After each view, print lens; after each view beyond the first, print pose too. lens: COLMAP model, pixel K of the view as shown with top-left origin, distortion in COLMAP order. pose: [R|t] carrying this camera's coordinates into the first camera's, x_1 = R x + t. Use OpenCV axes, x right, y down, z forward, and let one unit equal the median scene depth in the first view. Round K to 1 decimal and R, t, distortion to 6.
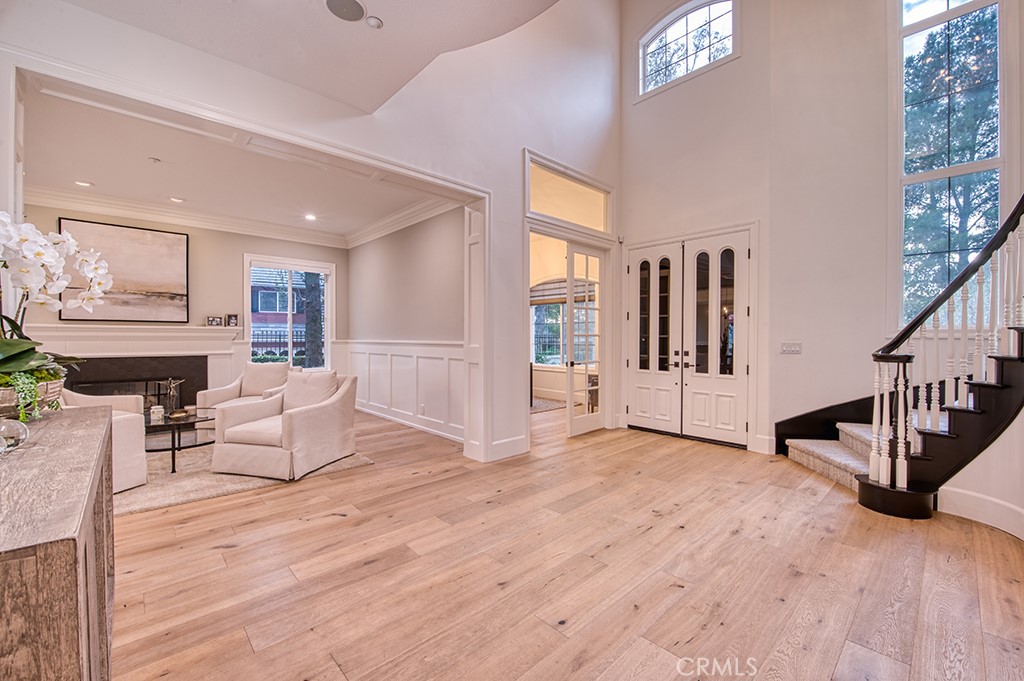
lens RADIAL K [[413.2, 0, 511.2], [0, 413.2, 339.5], [0, 0, 1]] dist [-0.010302, 0.000668]
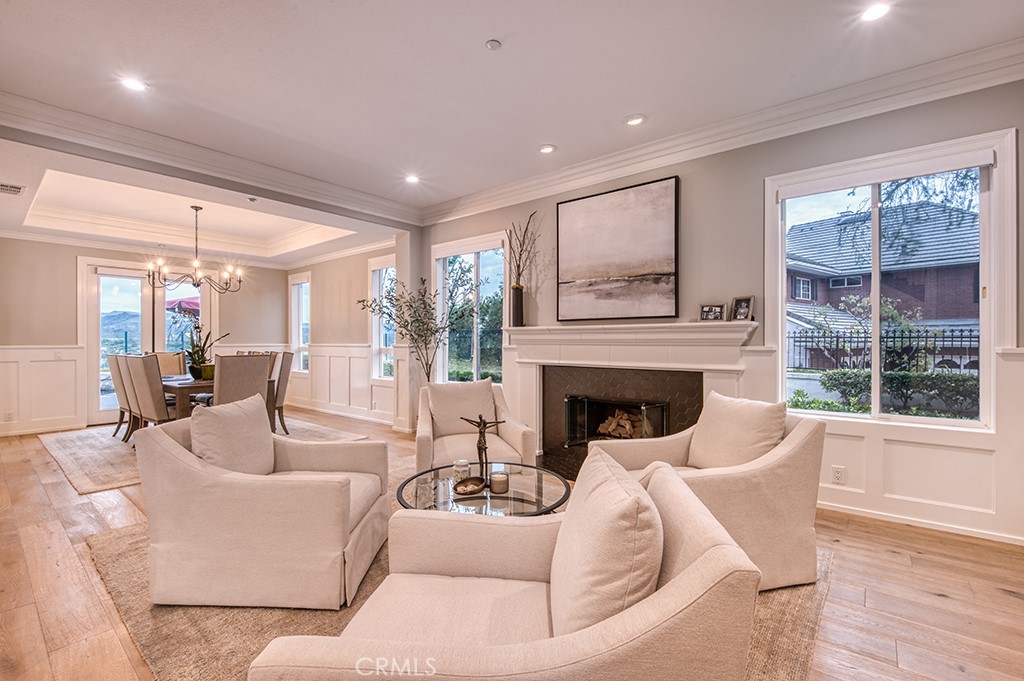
lens RADIAL K [[444.0, 0, 515.0], [0, 444.0, 342.1], [0, 0, 1]] dist [-0.000990, 0.000349]
pose [[0.163674, -0.000043, -0.986514, -0.176530], [-0.003320, 0.999994, -0.000594, -0.002546], [0.986509, 0.003372, 0.163673, 0.702605]]
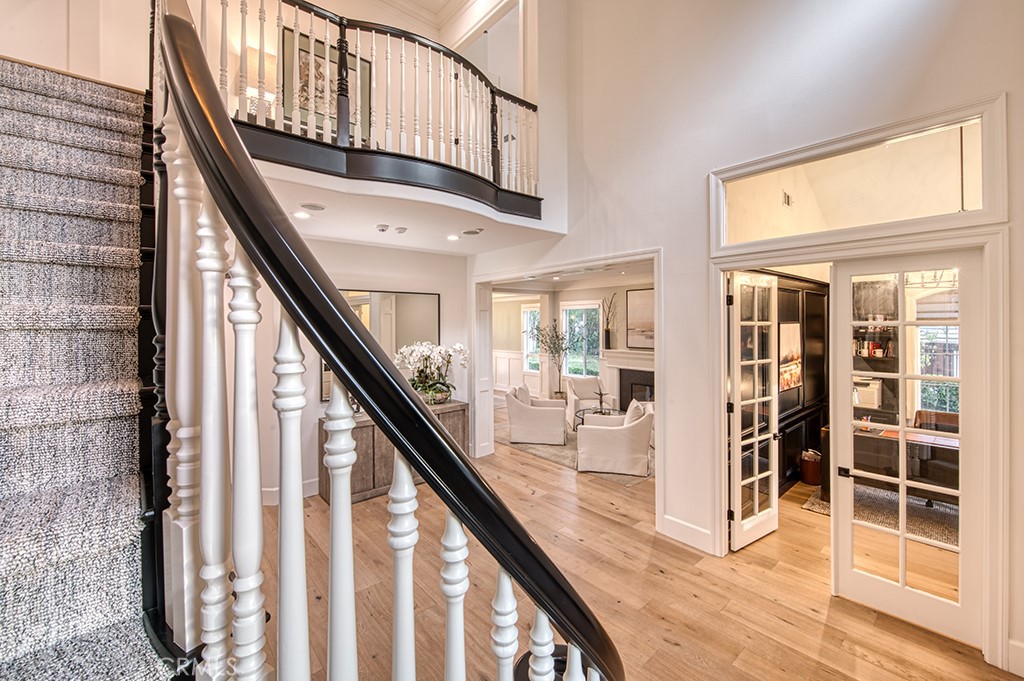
lens RADIAL K [[413.2, 0, 521.0], [0, 413.2, 318.1], [0, 0, 1]] dist [-0.010302, 0.000668]
pose [[-0.006000, -0.019558, -0.999791, 0.664051], [-0.005264, 0.999795, -0.019526, -0.129285], [0.999968, 0.005146, -0.006102, 0.504883]]
